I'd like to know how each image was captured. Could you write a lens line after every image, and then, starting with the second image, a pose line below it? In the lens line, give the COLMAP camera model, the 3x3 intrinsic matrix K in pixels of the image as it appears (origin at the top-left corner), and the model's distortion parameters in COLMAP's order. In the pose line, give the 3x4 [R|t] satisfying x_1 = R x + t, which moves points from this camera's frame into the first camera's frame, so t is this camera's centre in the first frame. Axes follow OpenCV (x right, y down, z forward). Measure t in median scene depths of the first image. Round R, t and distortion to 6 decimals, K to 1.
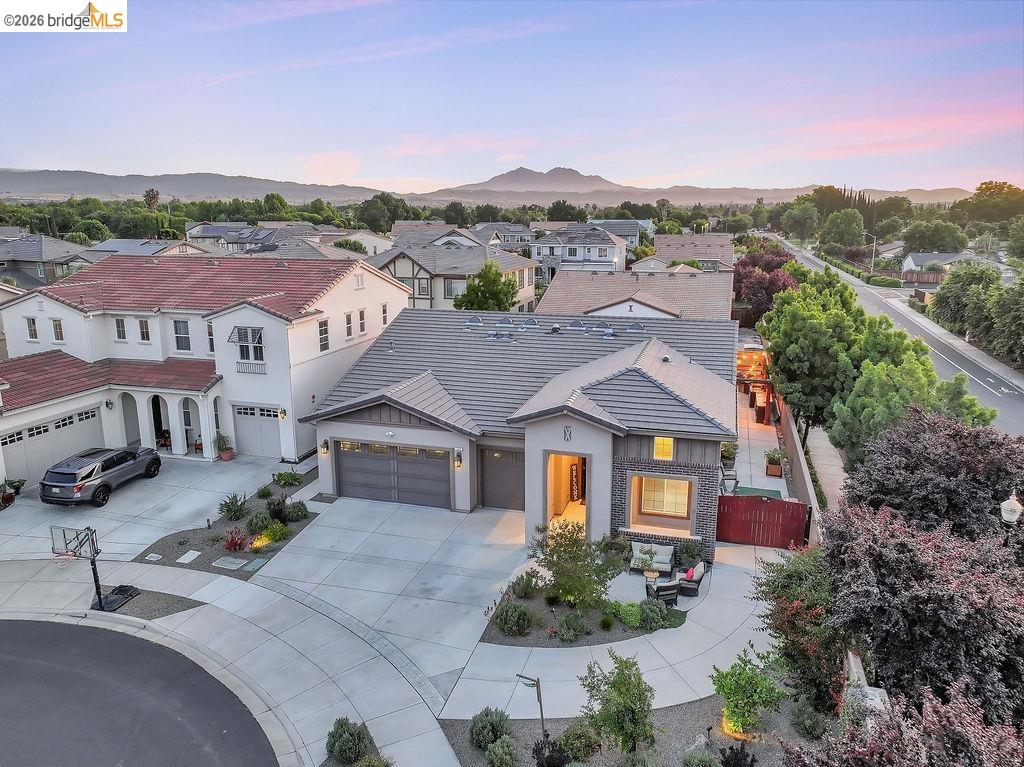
lens RADIAL K [[736.0, 0, 512.0], [0, 736.0, 383.5], [0, 0, 1]] dist [0.009781, 0.002093]
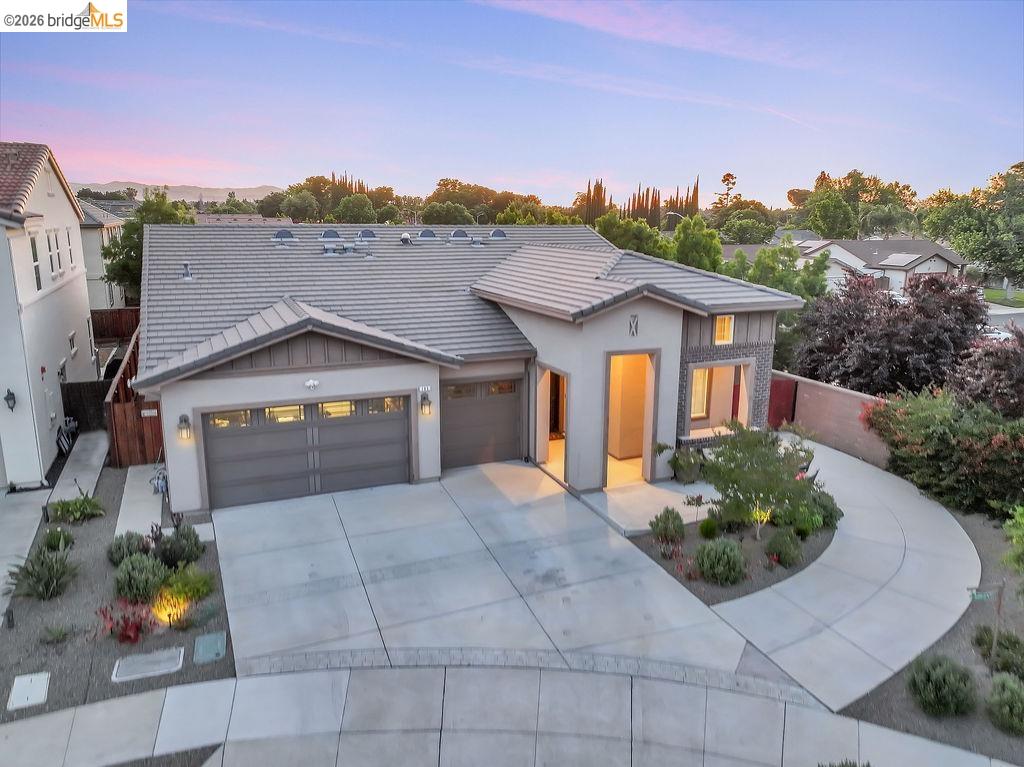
lens RADIAL K [[736.0, 0, 512.0], [0, 736.0, 383.5], [0, 0, 1]] dist [0.009781, 0.002093]
pose [[0.768713, -0.137233, 0.624697, -0.437838], [0.138048, 0.989288, 0.047454, 0.064343], [-0.624518, 0.049760, 0.779424, 0.423695]]
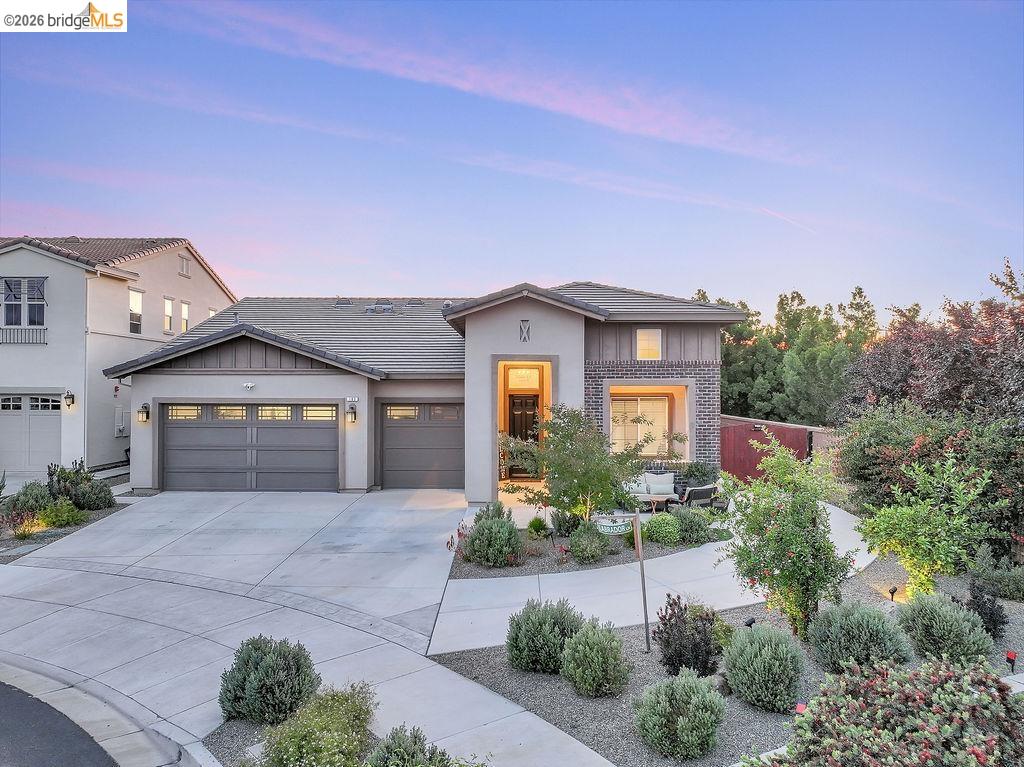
lens RADIAL K [[736.0, 0, 512.0], [0, 736.0, 383.5], [0, 0, 1]] dist [0.009781, 0.002093]
pose [[0.961332, 0.004332, 0.275357, -0.121945], [0.059307, 0.973159, -0.222363, 0.246765], [-0.268929, 0.230095, 0.935272, 0.279566]]
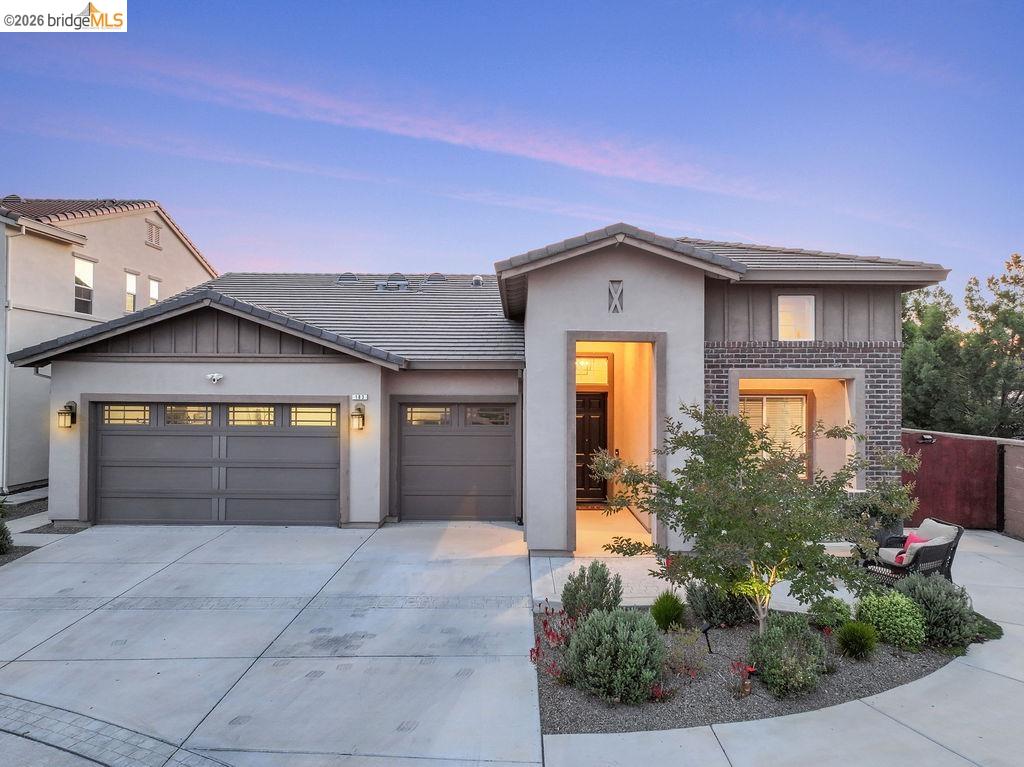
lens RADIAL K [[719.0, 0, 512.0], [0, 719.0, 383.5], [0, 0, 1]] dist [0.010183, 0.002186]
pose [[0.961311, 0.008701, 0.275328, -0.109725], [0.055266, 0.973087, -0.223714, 0.201090], [-0.269865, 0.230275, 0.934958, 0.499343]]
